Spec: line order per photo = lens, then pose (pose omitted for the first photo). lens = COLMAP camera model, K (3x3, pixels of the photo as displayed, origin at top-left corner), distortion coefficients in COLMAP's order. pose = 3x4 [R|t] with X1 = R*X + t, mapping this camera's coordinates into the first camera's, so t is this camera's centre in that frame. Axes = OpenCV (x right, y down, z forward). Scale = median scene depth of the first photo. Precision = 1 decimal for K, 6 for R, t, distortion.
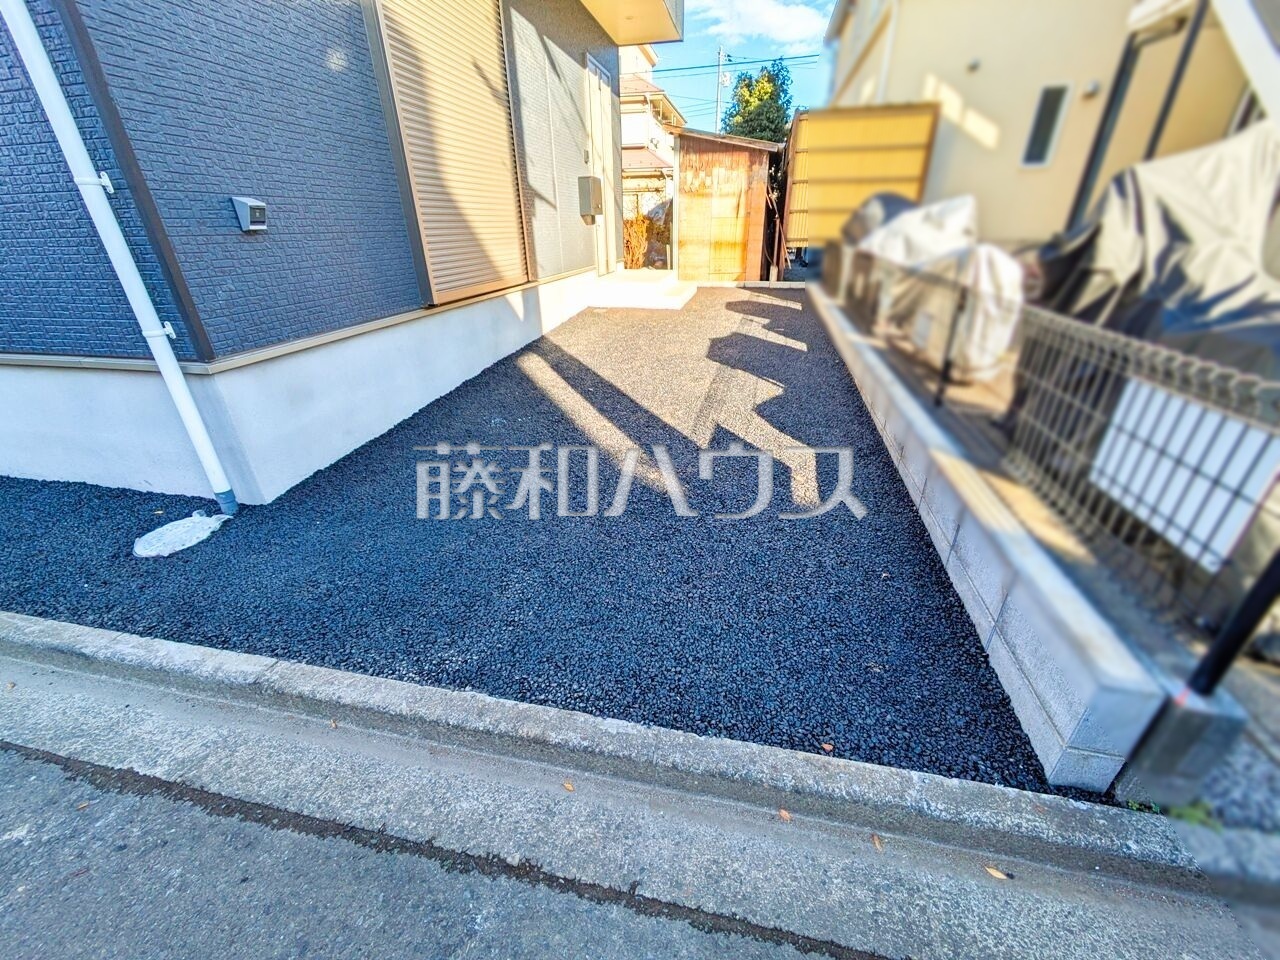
lens RADIAL K [[505.9, 0, 646.0], [0, 505.9, 478.7], [0, 0, 1]] dist [-0.001282, 0.001511]
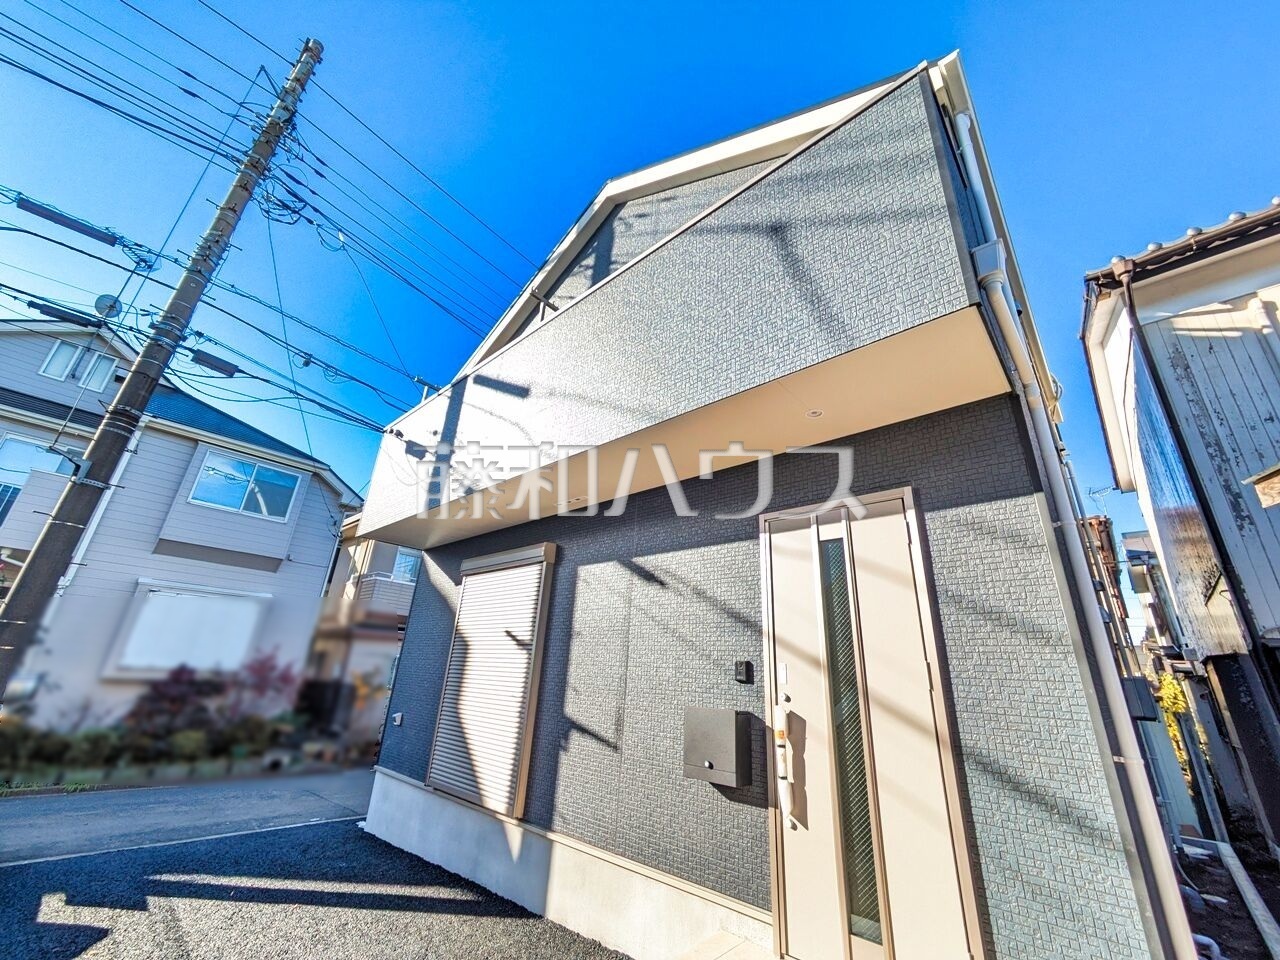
lens RADIAL K [[505.9, 0, 645.1], [0, 505.9, 474.9], [0, 0, 1]] dist [-0.001282, 0.001511]
pose [[-0.502261, -0.333166, -0.797956, 0.610530], [-0.428895, 0.897270, -0.104671, -1.012587], [0.750854, 0.289667, -0.593557, 1.651163]]
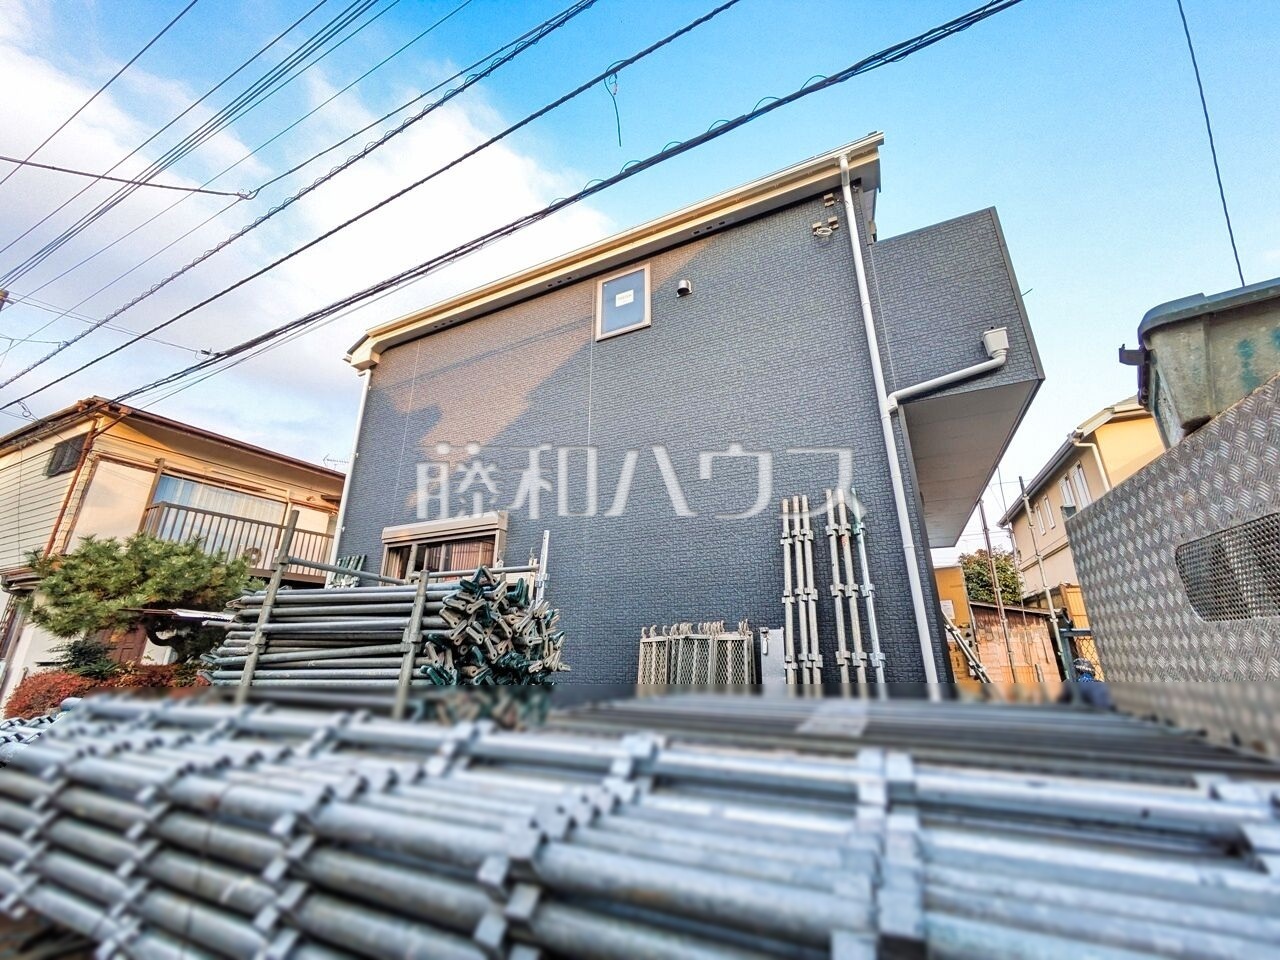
lens RADIAL K [[505.9, 0, 645.1], [0, 505.9, 477.7], [0, 0, 1]] dist [-0.001282, 0.001511]
pose [[0.972016, -0.066267, -0.225375, -0.664969], [-0.113280, 0.708252, -0.696812, 0.107694], [0.205798, 0.702843, 0.680925, -0.403979]]
